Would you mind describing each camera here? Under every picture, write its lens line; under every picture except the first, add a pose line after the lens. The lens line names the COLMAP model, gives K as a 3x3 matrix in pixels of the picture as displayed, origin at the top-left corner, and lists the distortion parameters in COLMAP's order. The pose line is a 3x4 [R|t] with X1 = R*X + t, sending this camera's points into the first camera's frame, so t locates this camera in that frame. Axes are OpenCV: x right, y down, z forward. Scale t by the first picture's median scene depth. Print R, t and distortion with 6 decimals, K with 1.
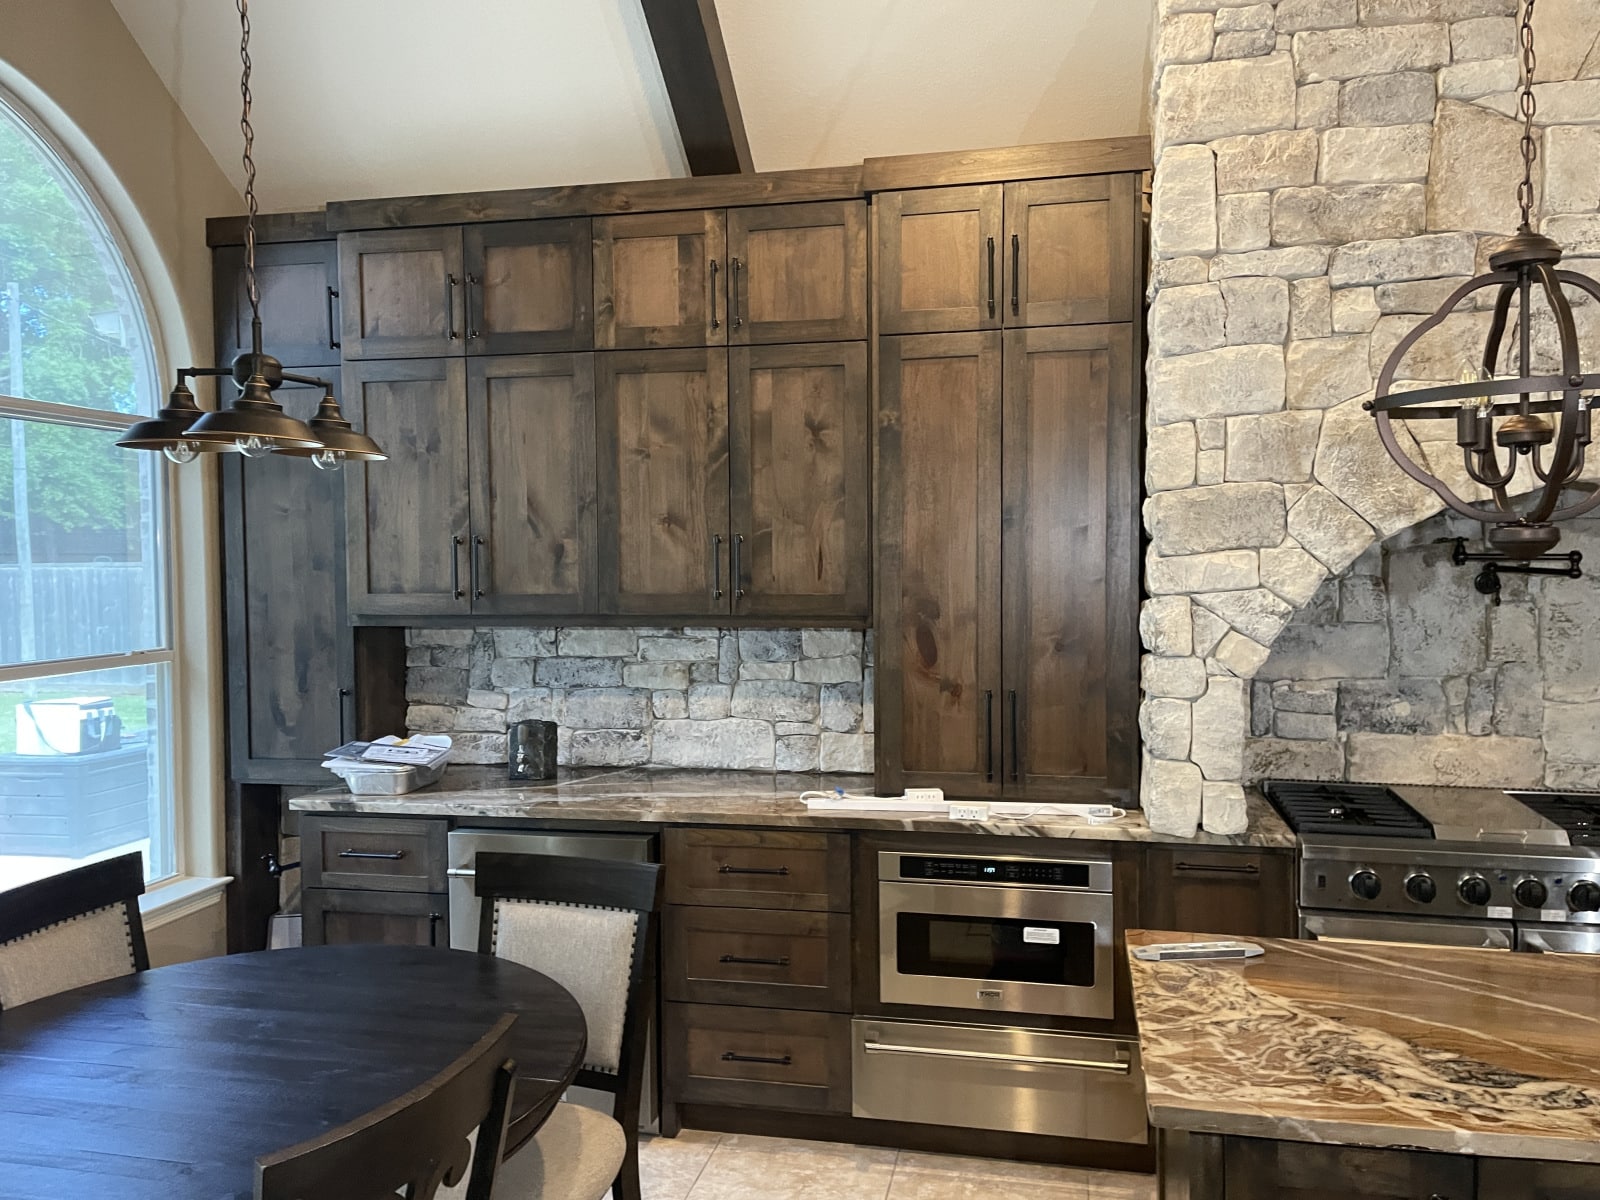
lens RADIAL K [[1203.9, 0, 808.8], [0, 1203.9, 601.3], [0, 0, 1]] dist [0.105436, -0.128372]
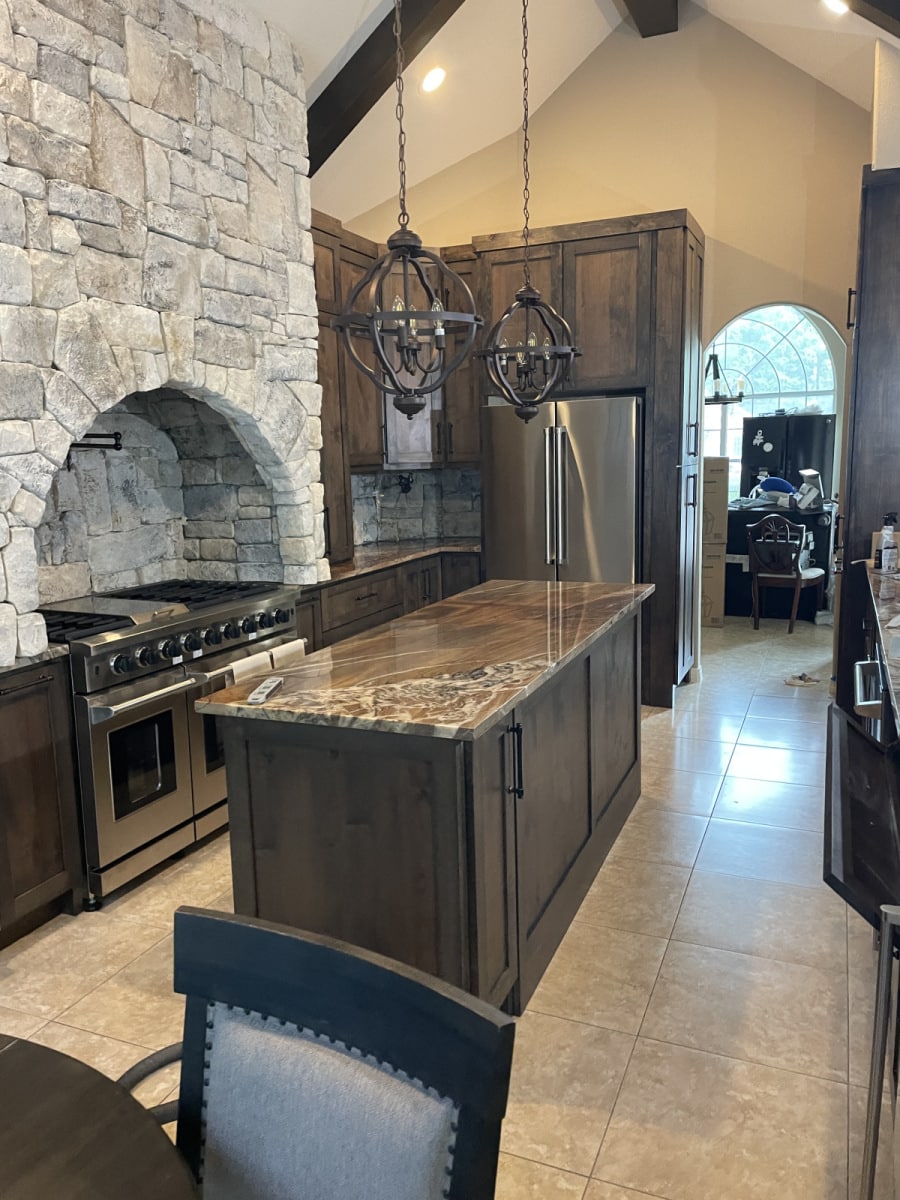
lens RADIAL K [[902.9, 0, 444.3], [0, 902.9, 599.9], [0, 0, 1]] dist [0.105436, -0.128372]
pose [[0.190432, -0.154080, 0.969533, -0.477114], [0.063663, 0.987466, 0.144426, 0.029152], [-0.979634, 0.034220, 0.197854, 0.416701]]
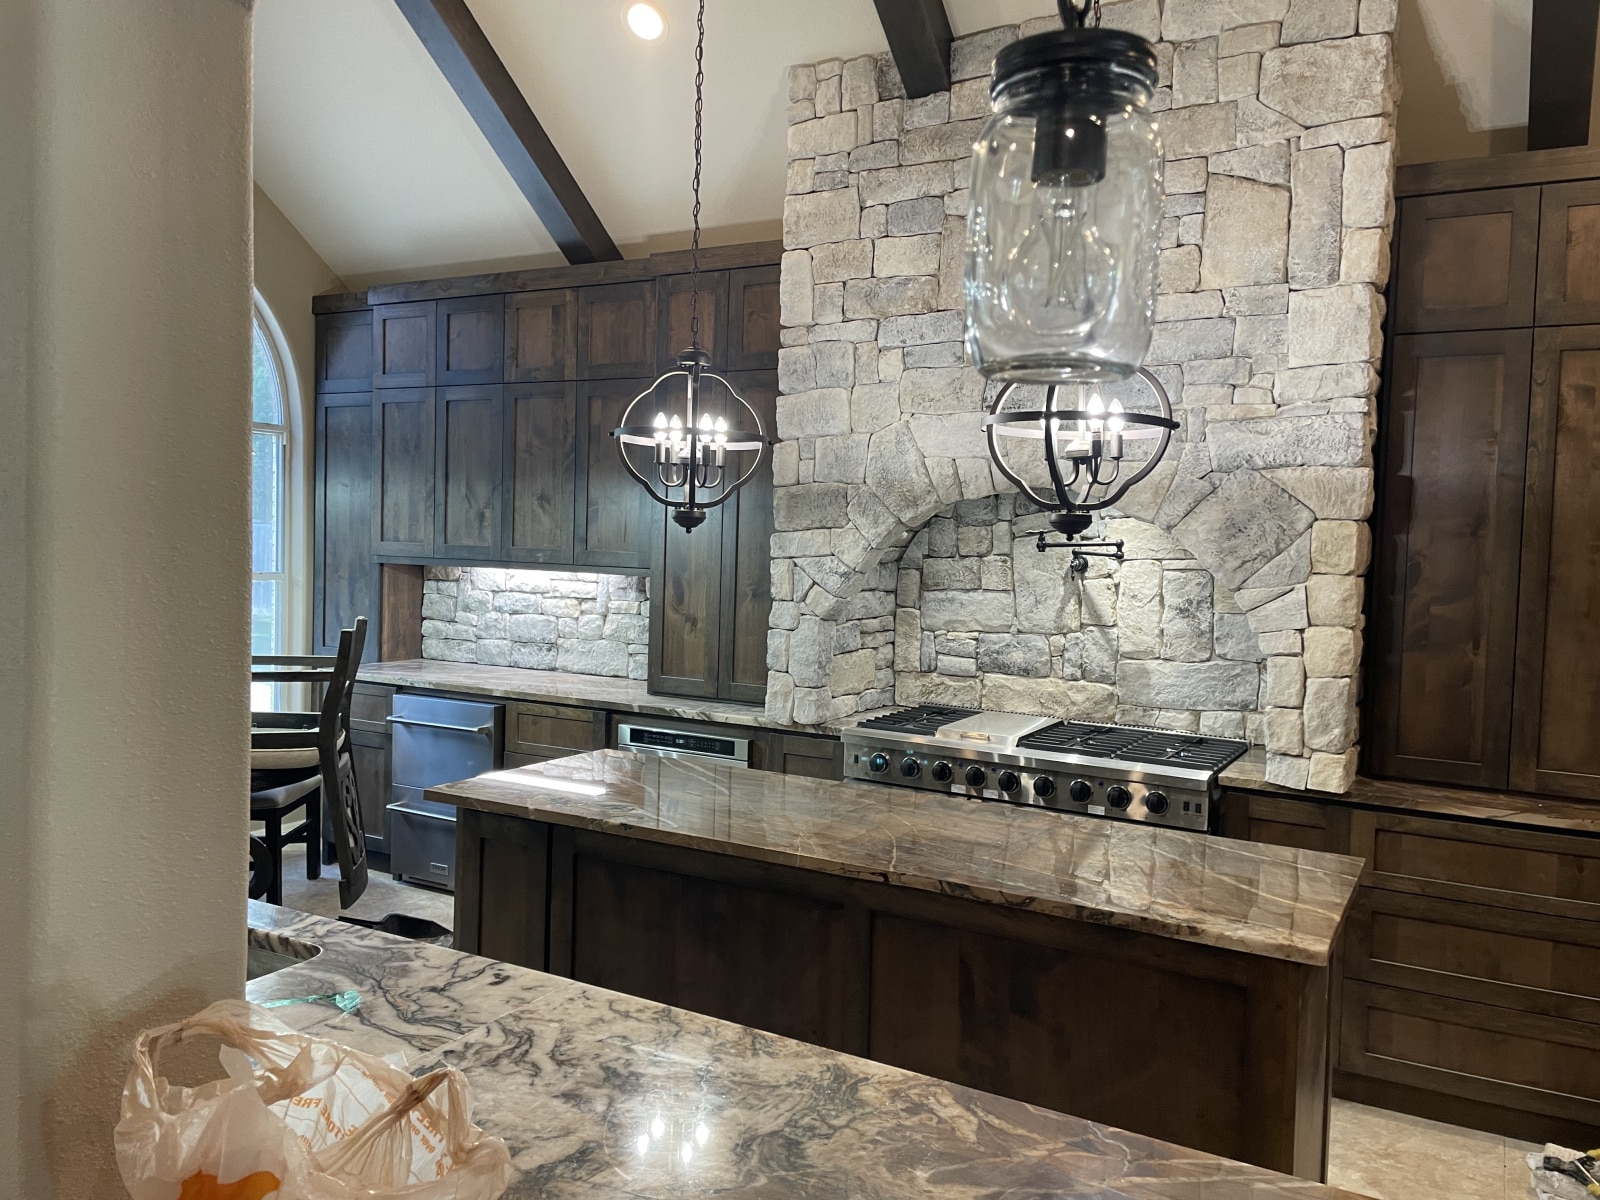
lens RADIAL K [[1203.9, 0, 786.9], [0, 1203.9, 591.1], [0, 0, 1]] dist [0.105436, -0.128372]
pose [[0.951114, 0.050552, -0.304676, 0.761561], [-0.049440, 0.998712, 0.011369, 0.017758], [0.304858, 0.004250, 0.952388, -0.383255]]
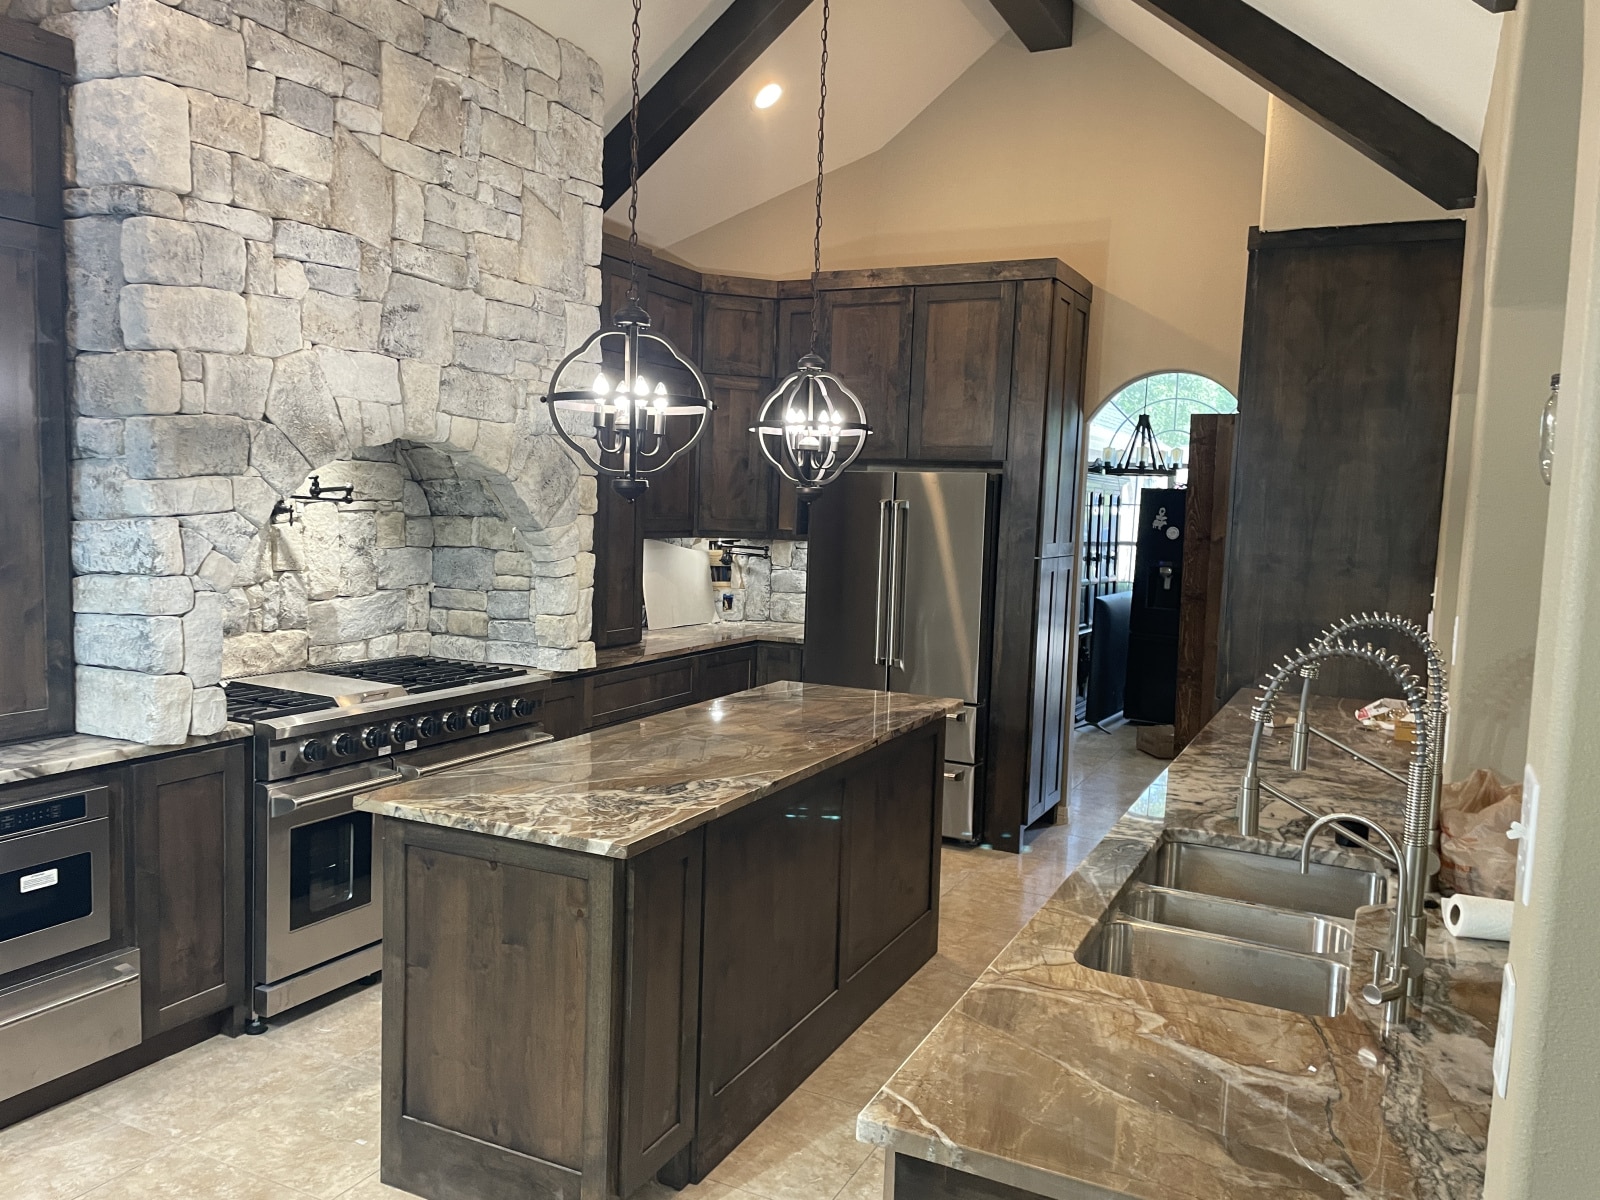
lens RADIAL K [[1203.9, 0, 804.8], [0, 1203.9, 614.7], [0, 0, 1]] dist [0.105436, -0.128372]
pose [[0.238550, -0.076173, 0.968138, -0.607335], [0.001365, 0.996944, 0.078103, -0.003229], [-0.971129, -0.017310, 0.237925, 0.217848]]
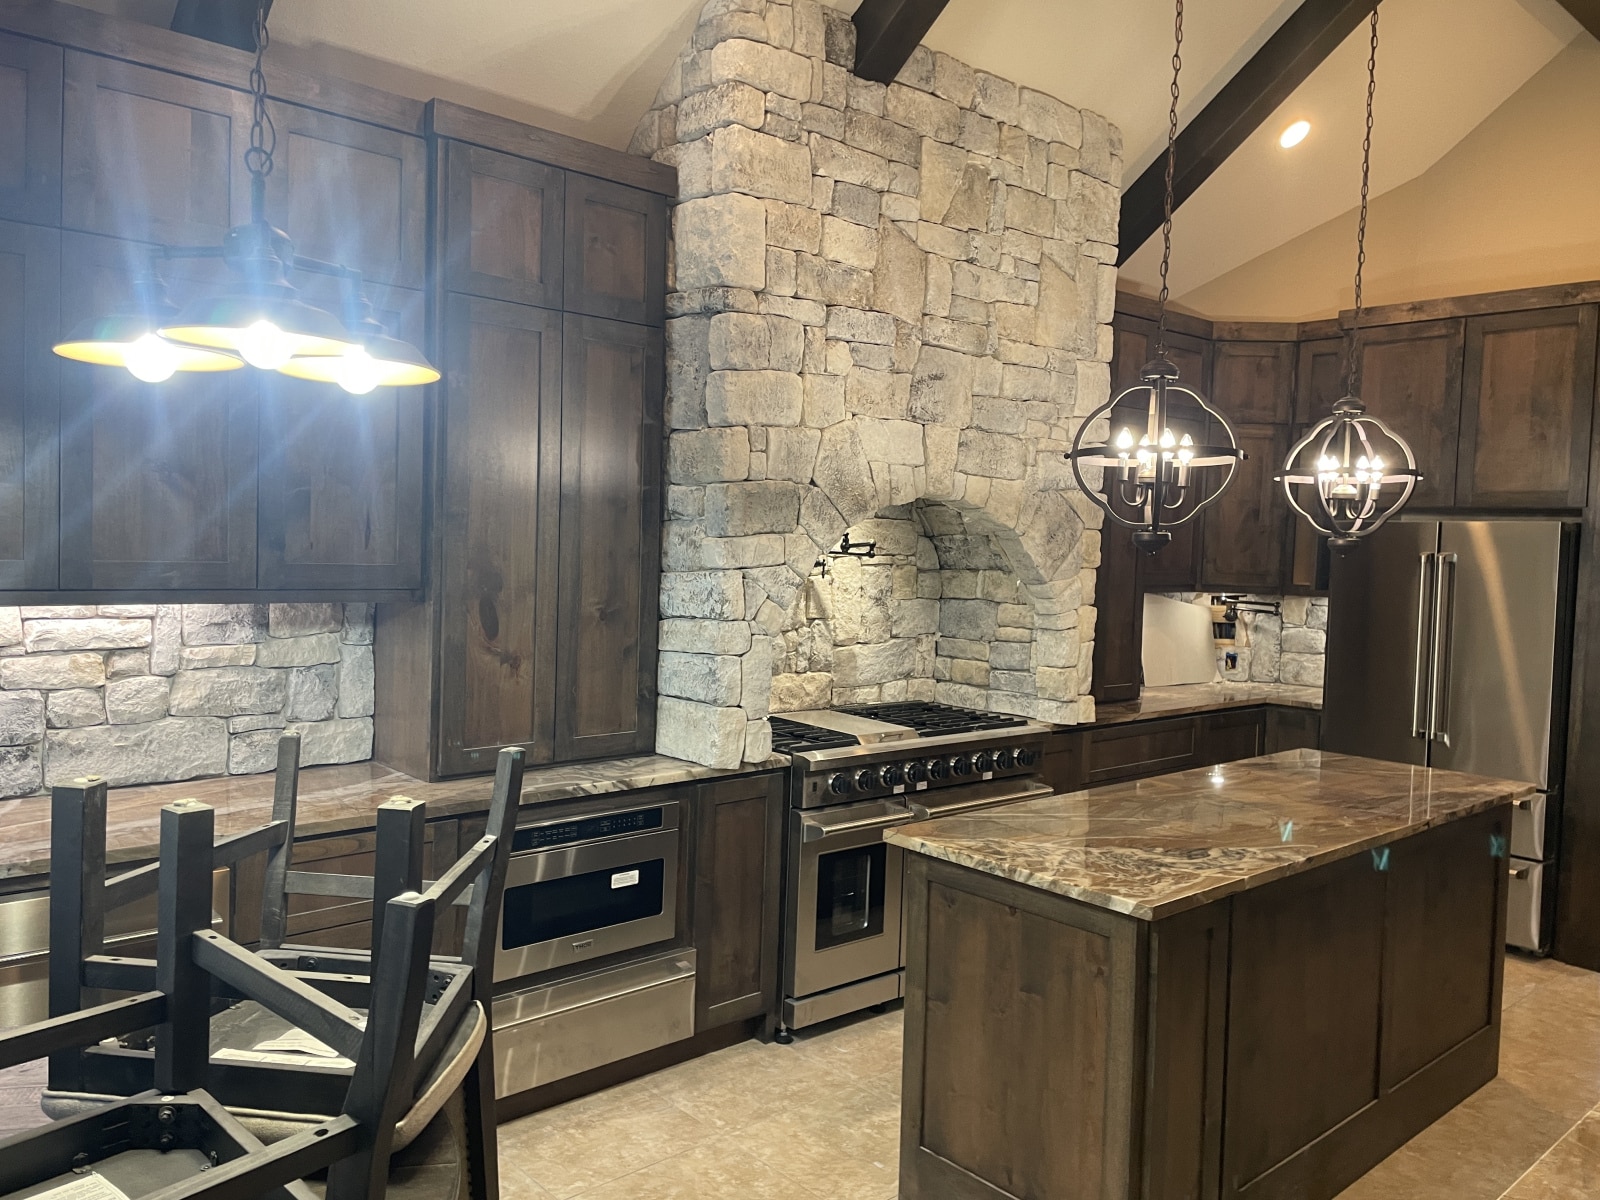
lens RADIAL K [[1203.9, 0, 812.4], [0, 1203.9, 595.7], [0, 0, 1]] dist [0.105436, -0.128372]
pose [[0.583446, -0.011793, 0.812067, -0.633672], [-0.005823, 0.999808, 0.018704, -0.002064], [-0.812131, -0.015641, 0.583265, 0.244462]]
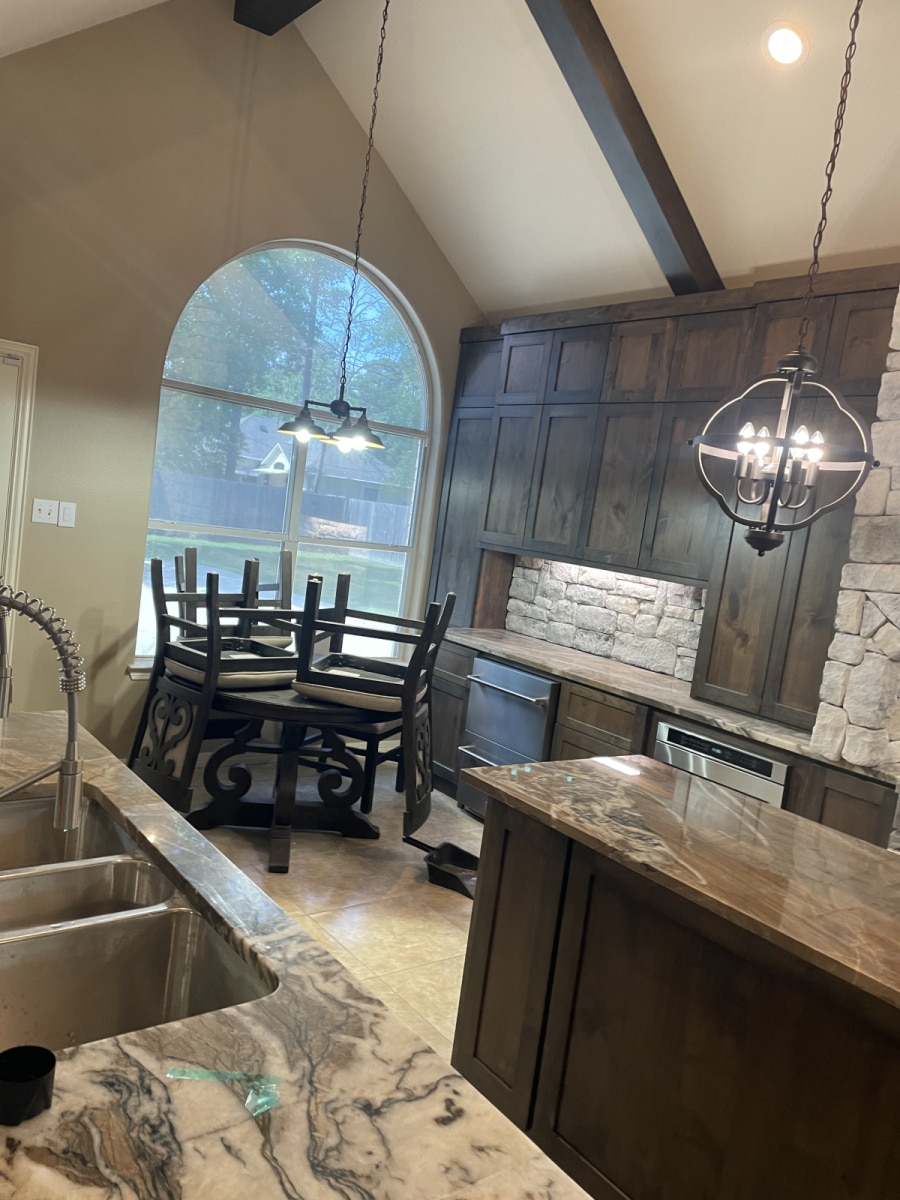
lens RADIAL K [[902.9, 0, 440.5], [0, 902.9, 602.6], [0, 0, 1]] dist [0.105436, -0.128372]
pose [[0.747906, 0.178471, -0.639363, 0.636702], [-0.166388, 0.982833, 0.079712, 0.003907], [0.642613, 0.046765, 0.764762, -0.125201]]
